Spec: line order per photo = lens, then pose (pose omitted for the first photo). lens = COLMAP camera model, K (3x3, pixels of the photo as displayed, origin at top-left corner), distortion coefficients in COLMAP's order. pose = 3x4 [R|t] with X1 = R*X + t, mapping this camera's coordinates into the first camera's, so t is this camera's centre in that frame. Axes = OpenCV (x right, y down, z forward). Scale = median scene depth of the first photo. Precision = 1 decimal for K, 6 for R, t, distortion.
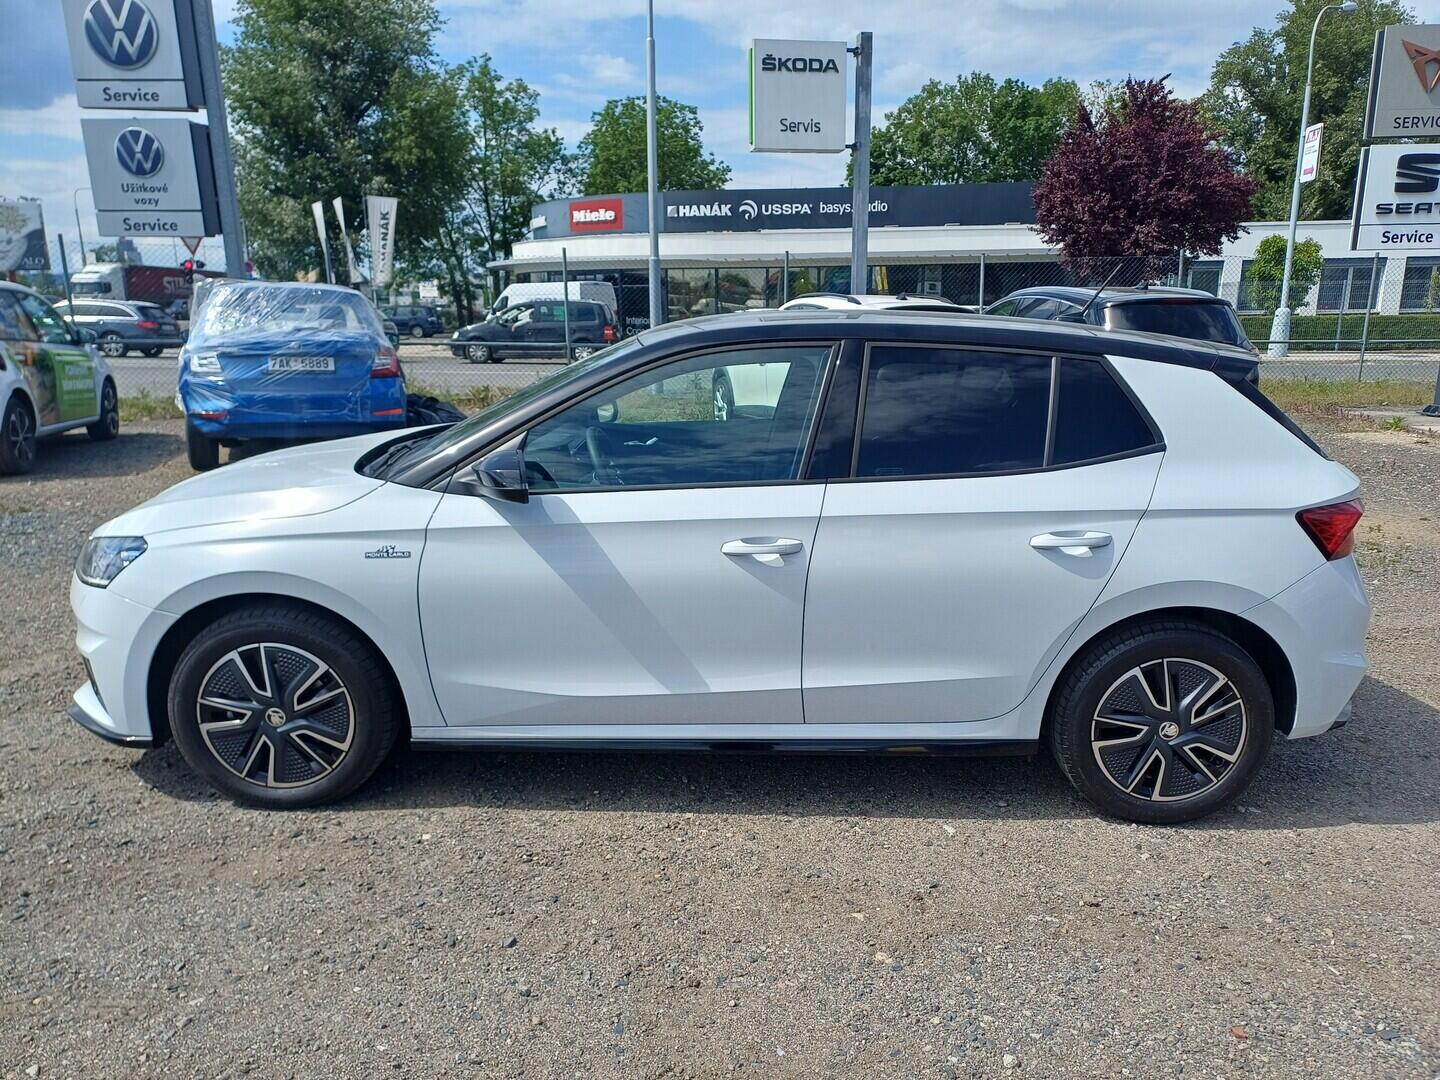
lens RADIAL K [[1065.3, 0, 728.7], [0, 1065.3, 537.8], [0, 0, 1]] dist [0.067440, -0.058839]
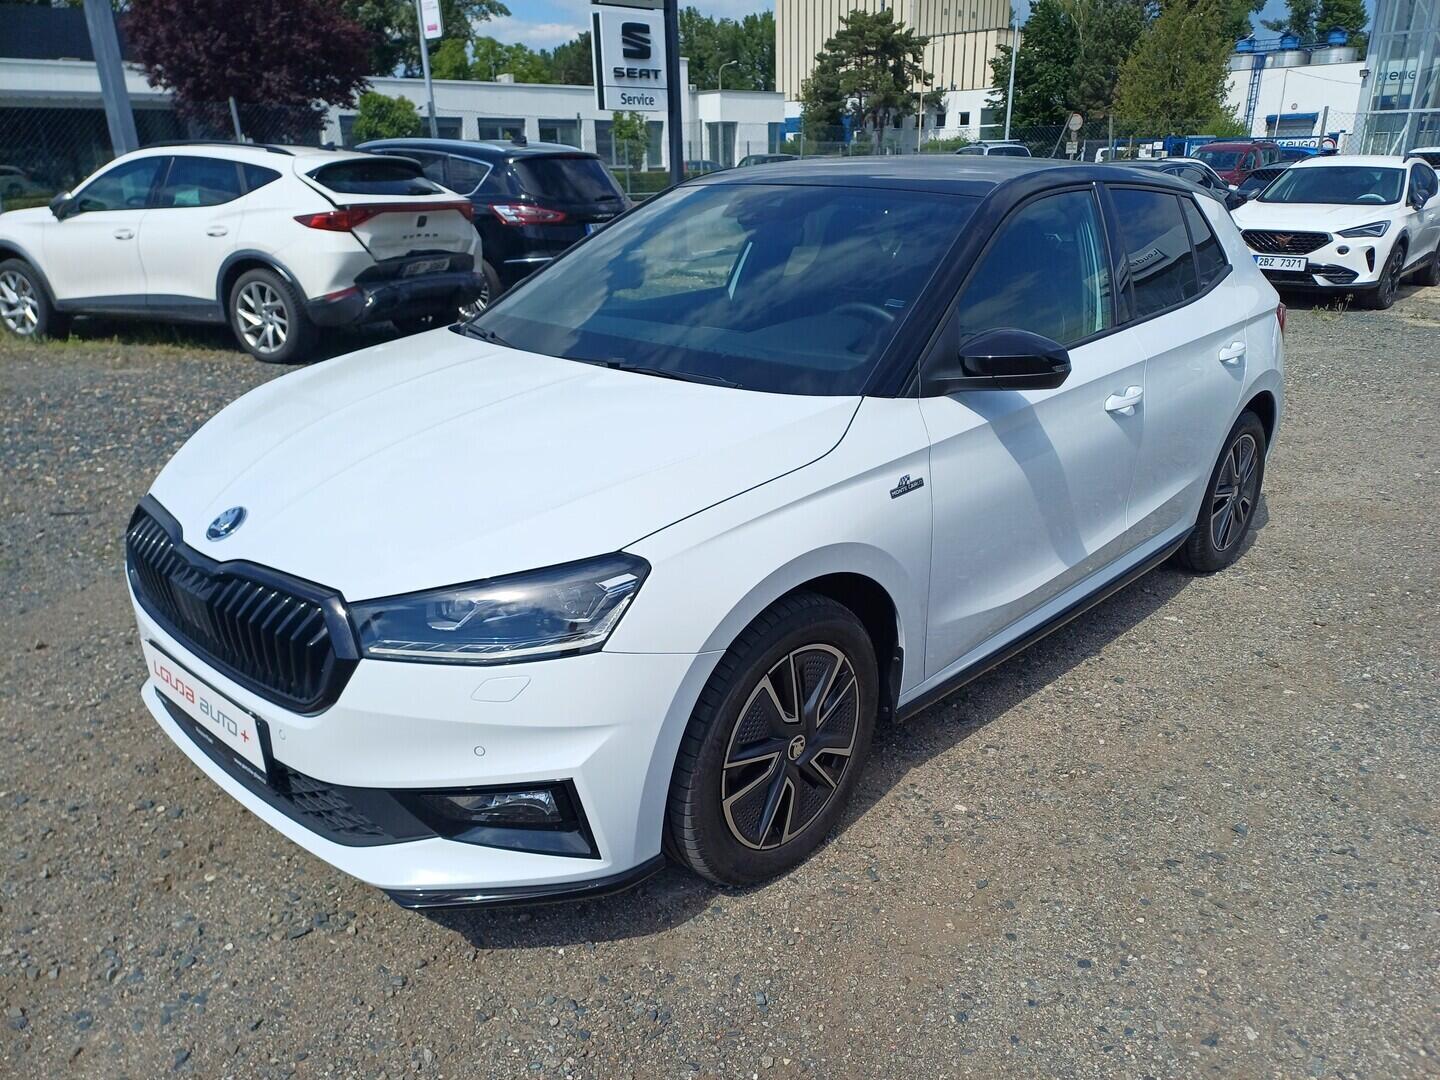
lens RADIAL K [[1065.3, 0, 727.4], [0, 1065.3, 547.8], [0, 0, 1]] dist [0.067440, -0.058839]
pose [[0.677266, -0.253093, 0.690836, -0.218568], [0.162081, 0.967227, 0.195454, -0.026132], [-0.717663, -0.020403, 0.696091, 0.129899]]
